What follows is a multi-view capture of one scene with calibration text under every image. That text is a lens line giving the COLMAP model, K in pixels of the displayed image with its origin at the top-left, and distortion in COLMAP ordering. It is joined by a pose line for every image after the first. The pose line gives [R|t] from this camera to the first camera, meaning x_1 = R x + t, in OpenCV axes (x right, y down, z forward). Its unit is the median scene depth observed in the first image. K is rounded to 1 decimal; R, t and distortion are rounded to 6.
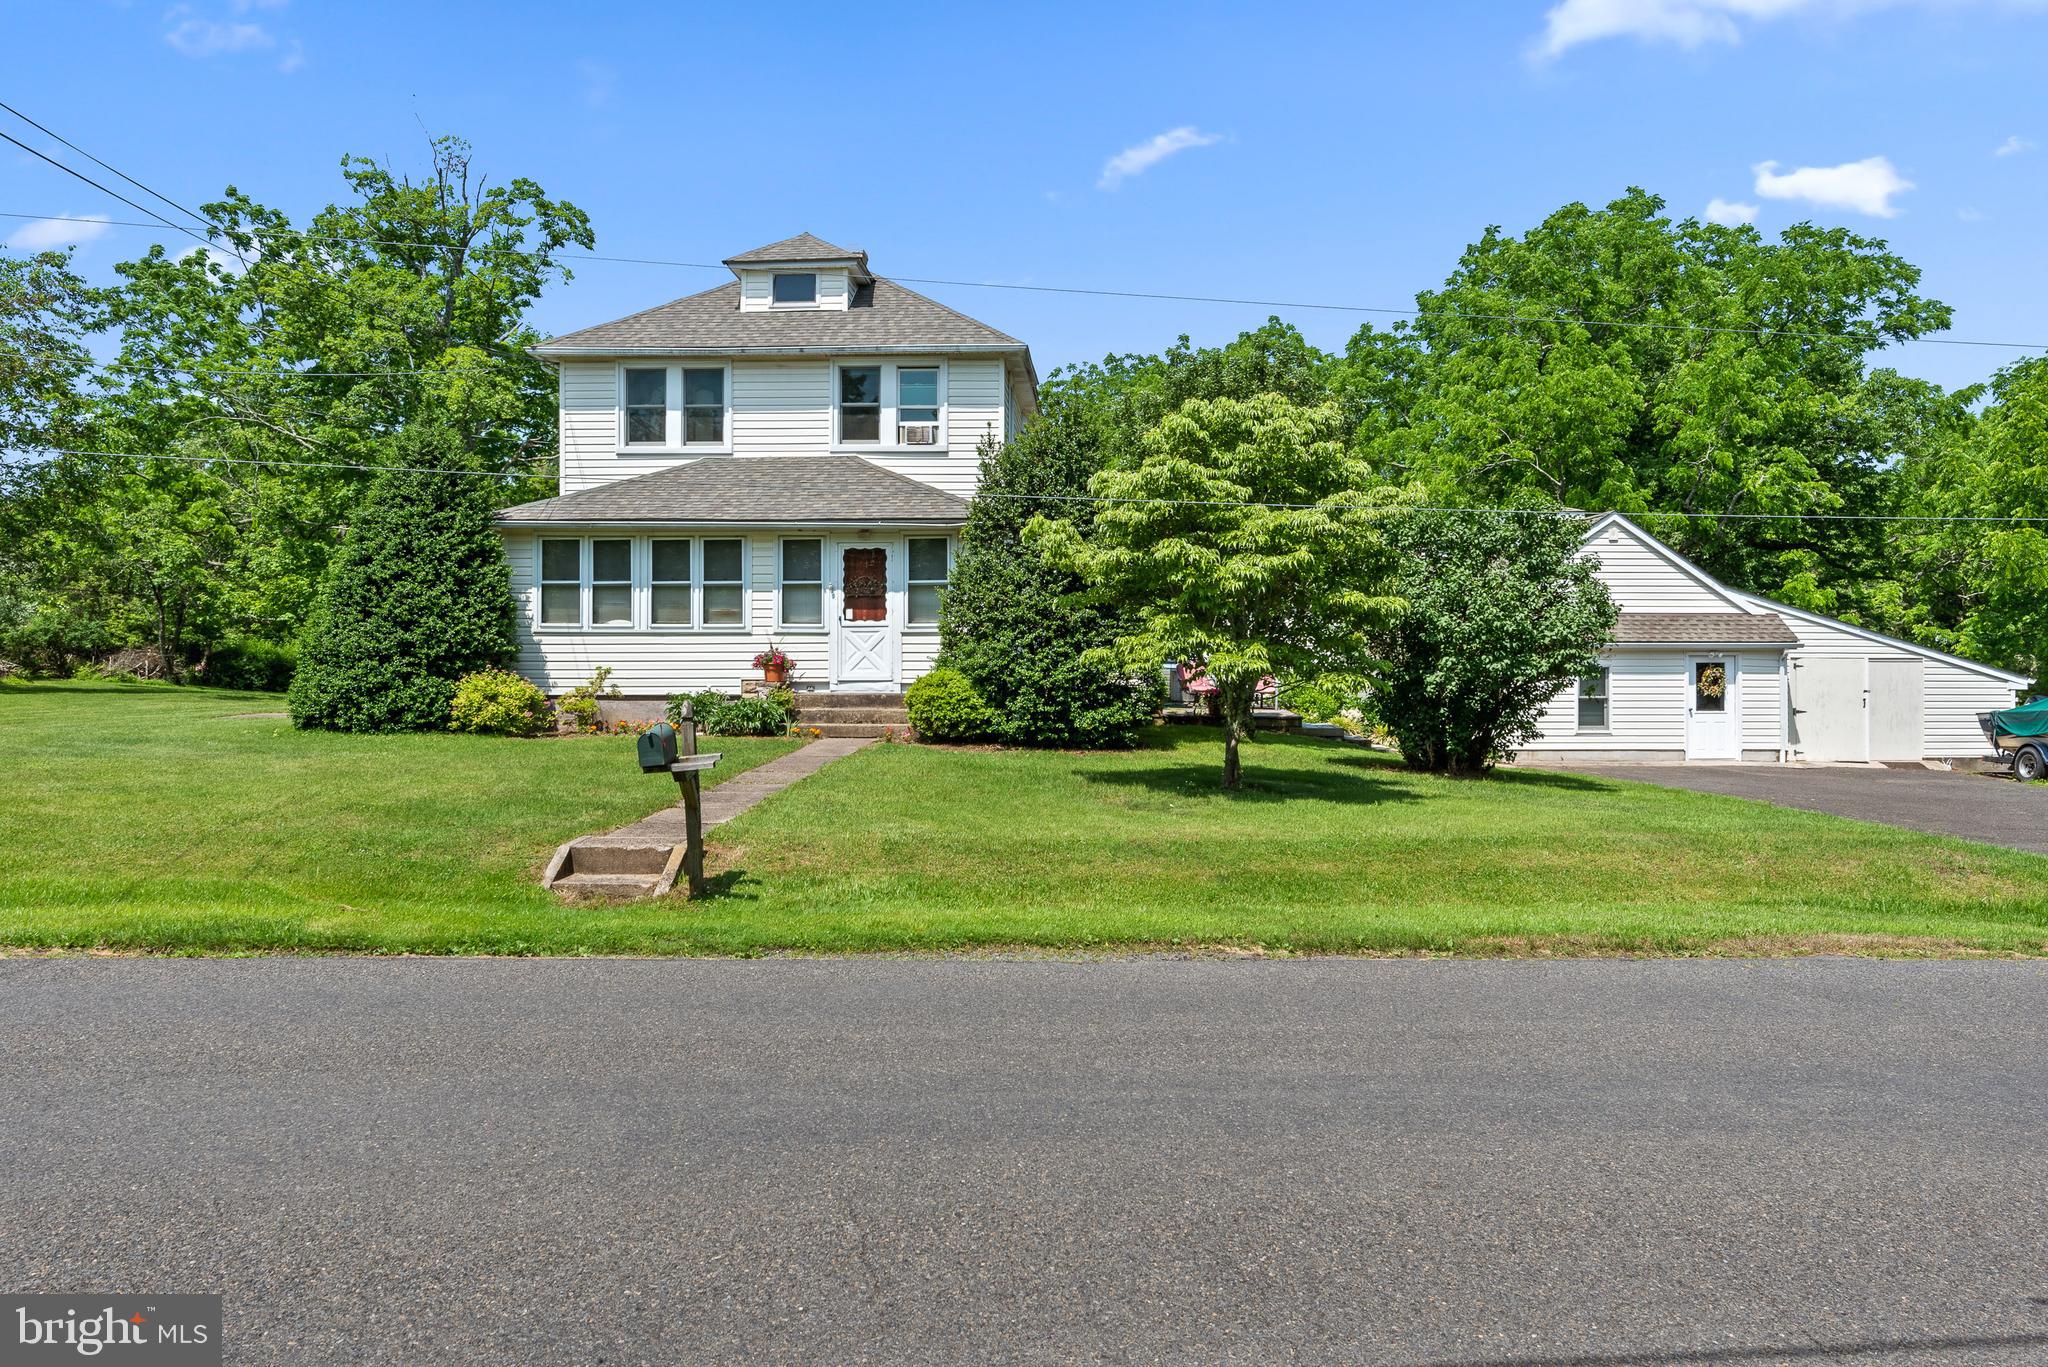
lens RADIAL K [[1373.5, 0, 1024.0], [0, 1373.5, 683.5], [0, 0, 1]] dist [-0.003749, -0.003350]
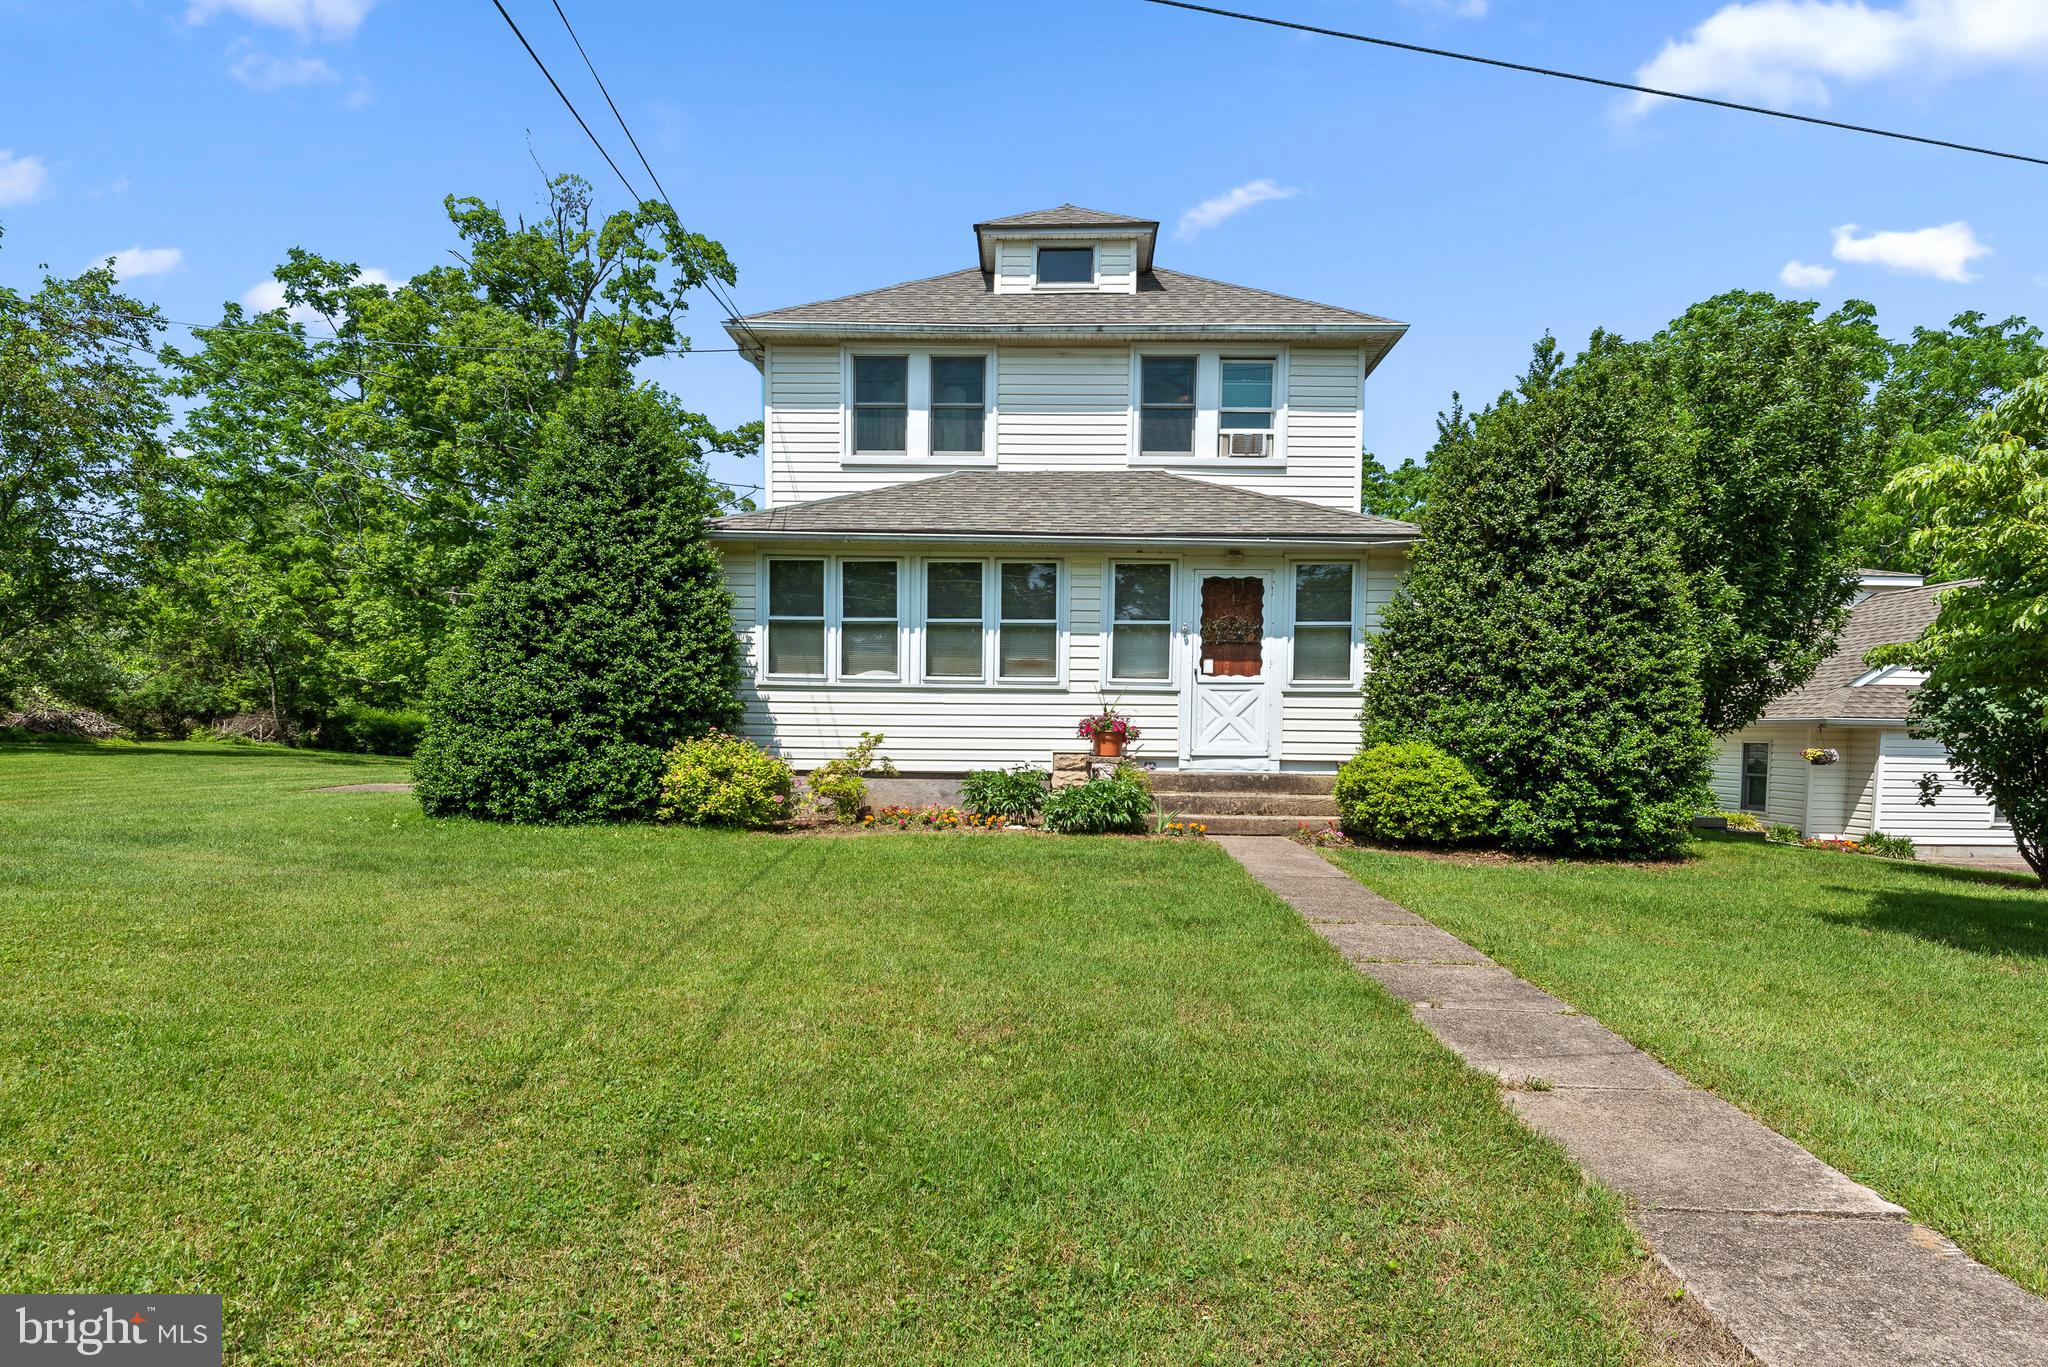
lens RADIAL K [[934.8, 0, 1025.0], [0, 934.8, 809.5], [0, 0, 1]] dist [0.000473, 0.000533]
pose [[0.995098, 0.006215, 0.098697, -0.267918], [-0.012089, 0.998183, 0.059029, -0.001728], [-0.098150, -0.059933, 0.993365, 0.485631]]
